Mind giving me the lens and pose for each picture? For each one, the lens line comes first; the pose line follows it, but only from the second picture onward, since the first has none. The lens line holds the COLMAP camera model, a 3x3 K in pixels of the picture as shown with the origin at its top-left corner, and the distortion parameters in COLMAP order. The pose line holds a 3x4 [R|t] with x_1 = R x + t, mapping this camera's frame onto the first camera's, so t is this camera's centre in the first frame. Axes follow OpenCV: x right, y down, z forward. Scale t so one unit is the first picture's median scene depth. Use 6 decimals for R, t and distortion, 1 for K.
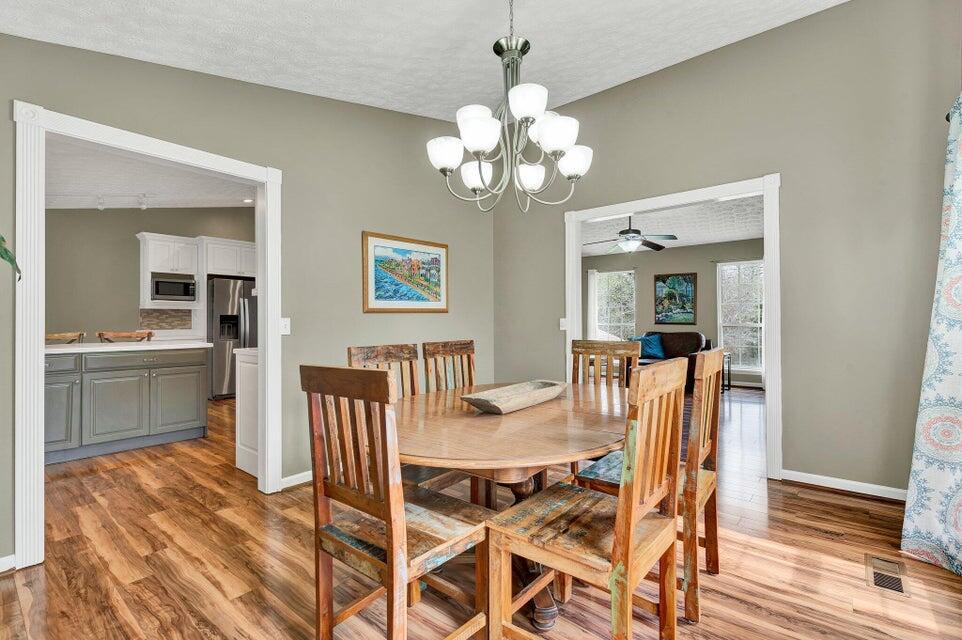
lens RADIAL K [[439.0, 0, 481.0], [0, 439.0, 320.0], [0, 0, 1]] dist [-0.000937, -0.000031]
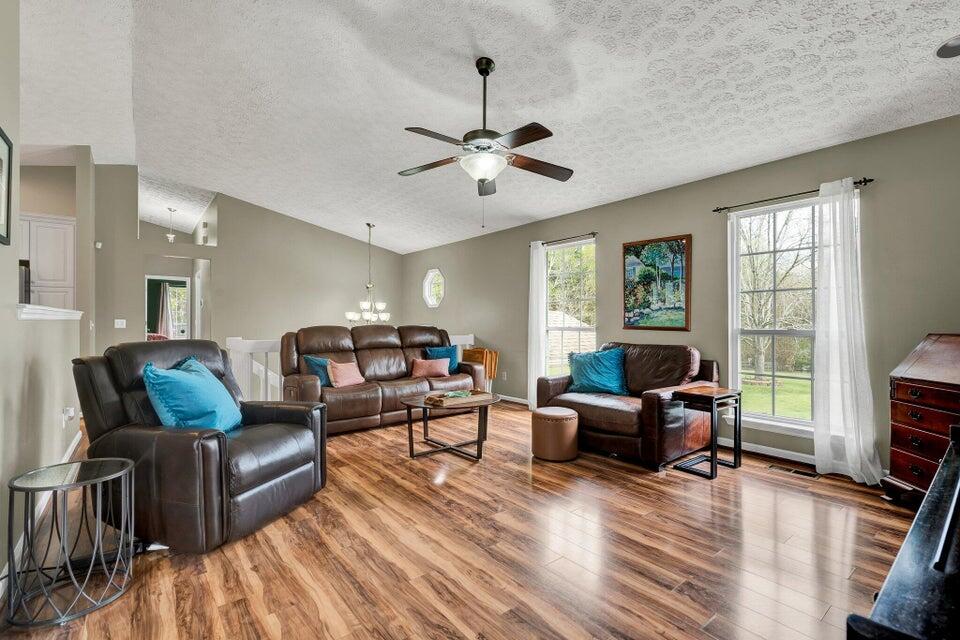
lens RADIAL K [[438.0, 0, 480.0], [0, 438.0, 320.0], [0, 0, 1]] dist [-0.000937, -0.000031]
pose [[0.980375, 0.004649, -0.197086, 0.414068], [-0.005127, 0.999985, -0.001912, -0.000430], [0.197074, 0.002885, 0.980384, 0.508240]]
